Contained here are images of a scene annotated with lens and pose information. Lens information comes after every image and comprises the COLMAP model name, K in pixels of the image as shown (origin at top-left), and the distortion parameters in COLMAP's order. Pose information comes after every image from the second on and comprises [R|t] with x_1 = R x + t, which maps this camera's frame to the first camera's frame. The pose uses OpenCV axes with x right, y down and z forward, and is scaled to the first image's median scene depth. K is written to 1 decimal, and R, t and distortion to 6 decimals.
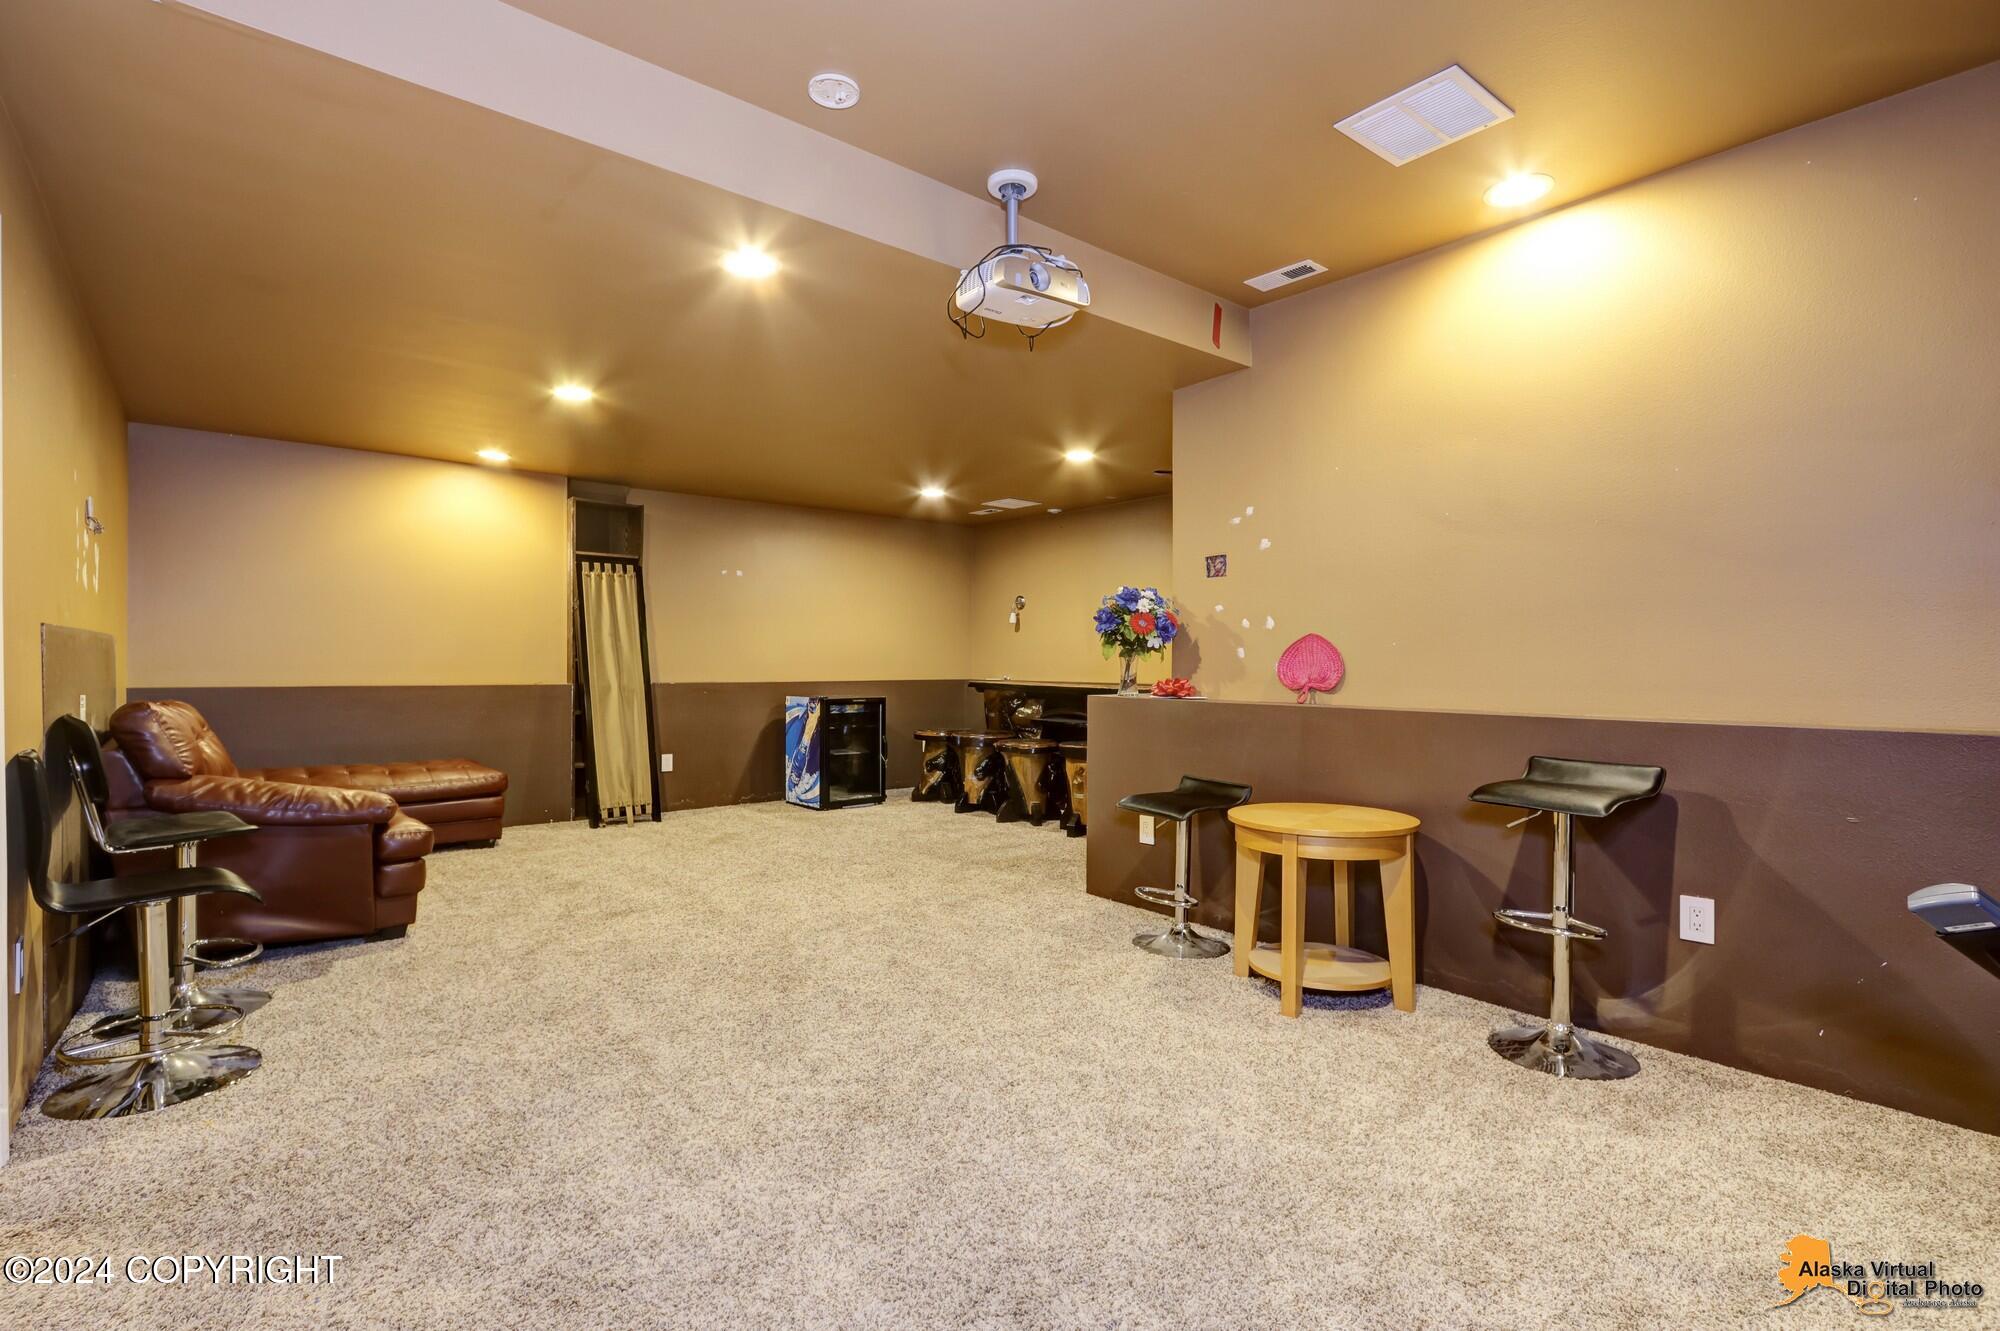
lens RADIAL K [[932.5, 0, 1000.0], [0, 932.5, 665.5], [0, 0, 1]] dist [0.001477, 0.000259]
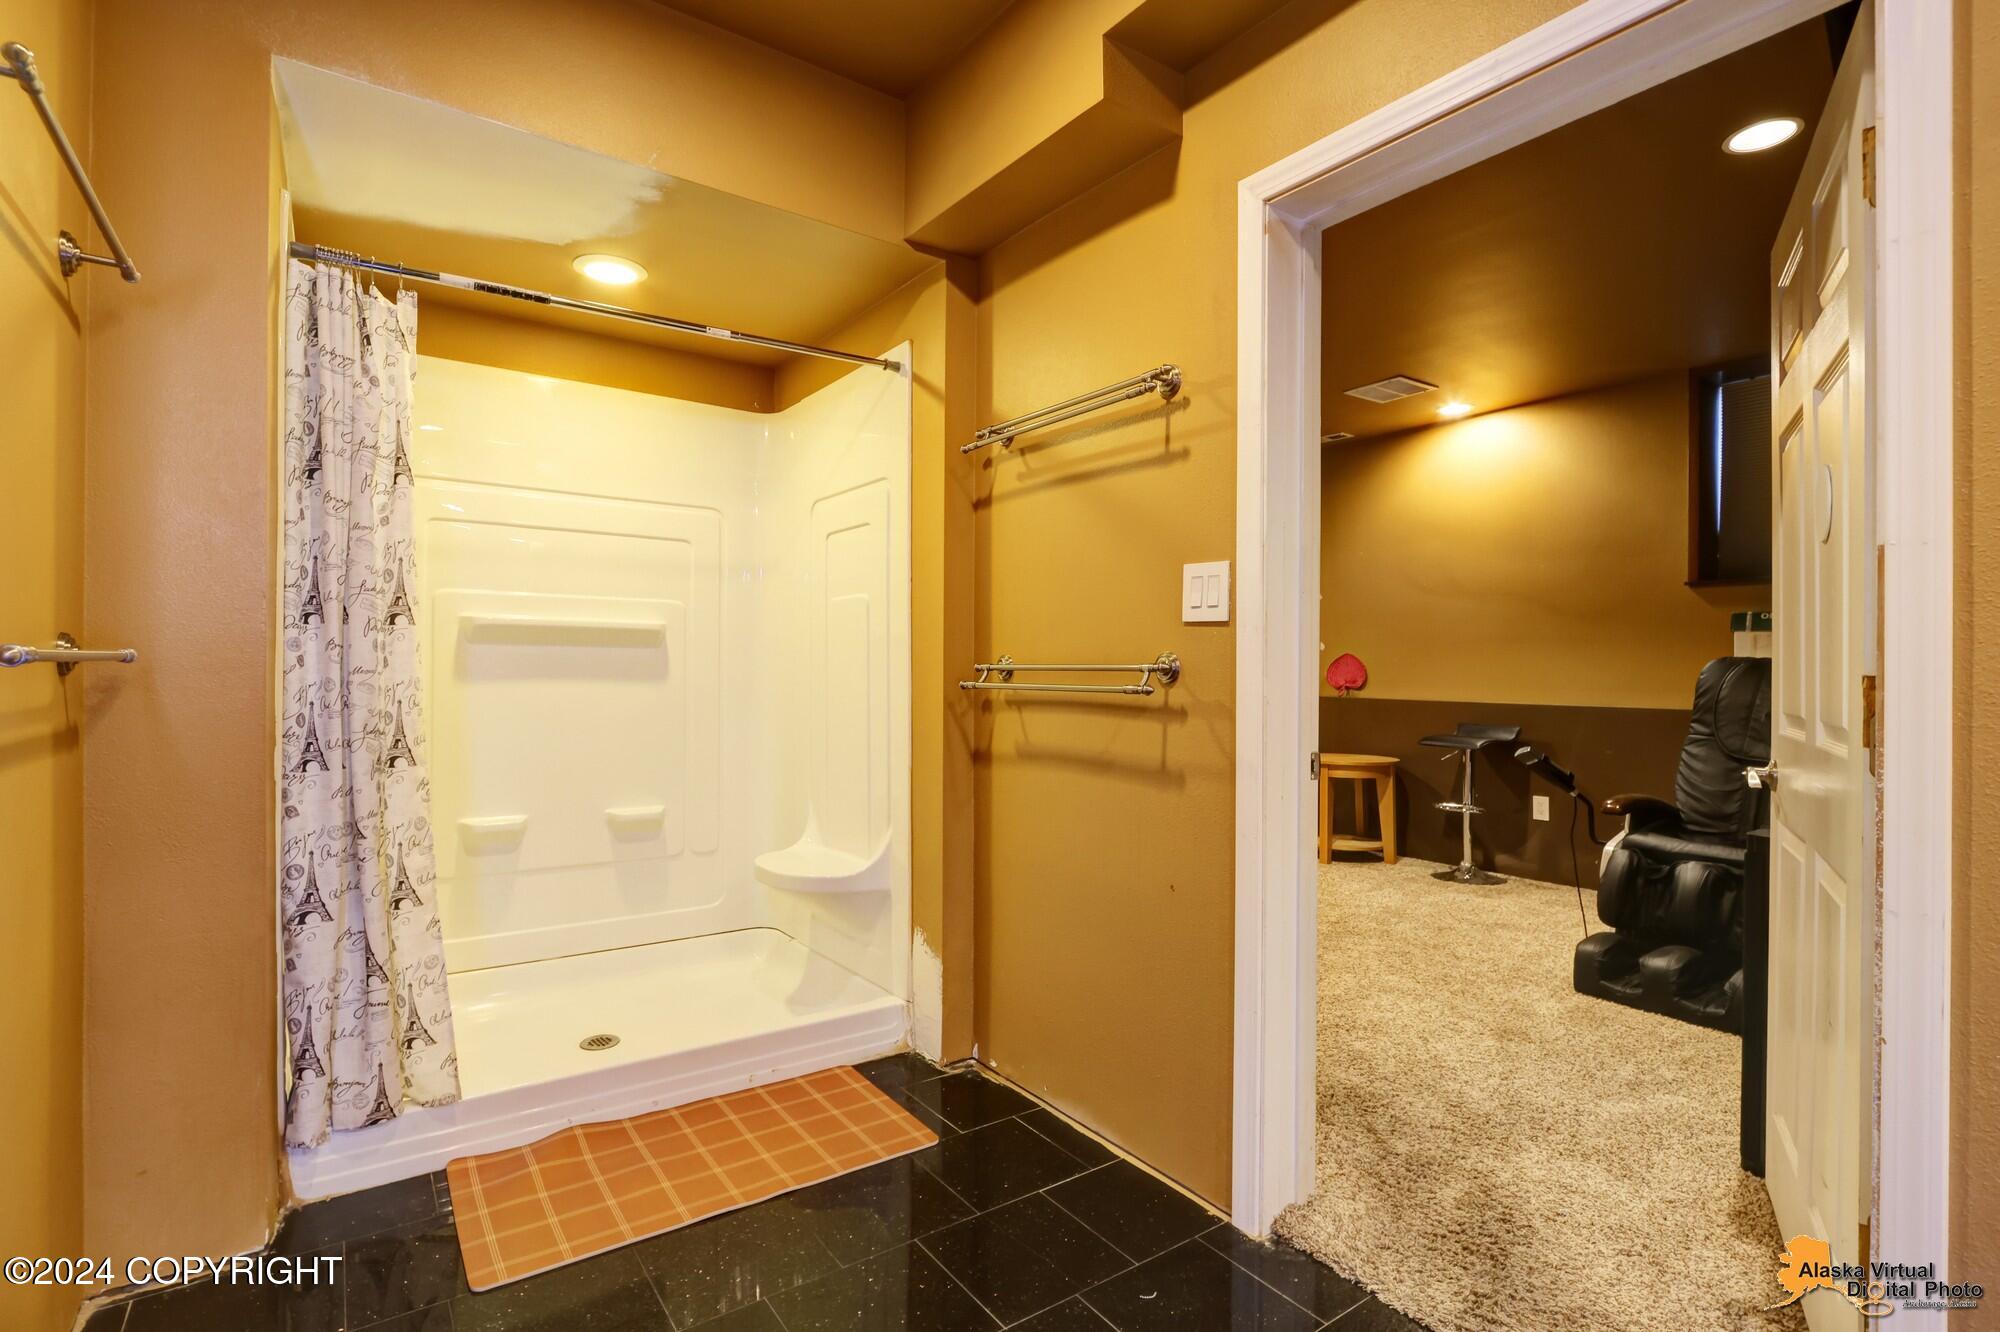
lens RADIAL K [[932.5, 0, 1000.0], [0, 932.5, 666.0], [0, 0, 1]] dist [0.001477, 0.000259]
pose [[0.996798, 0.005786, -0.079746, -0.178160], [-0.006011, 0.999979, -0.002591, -0.005274], [0.079730, 0.003062, 0.996812, -0.872171]]
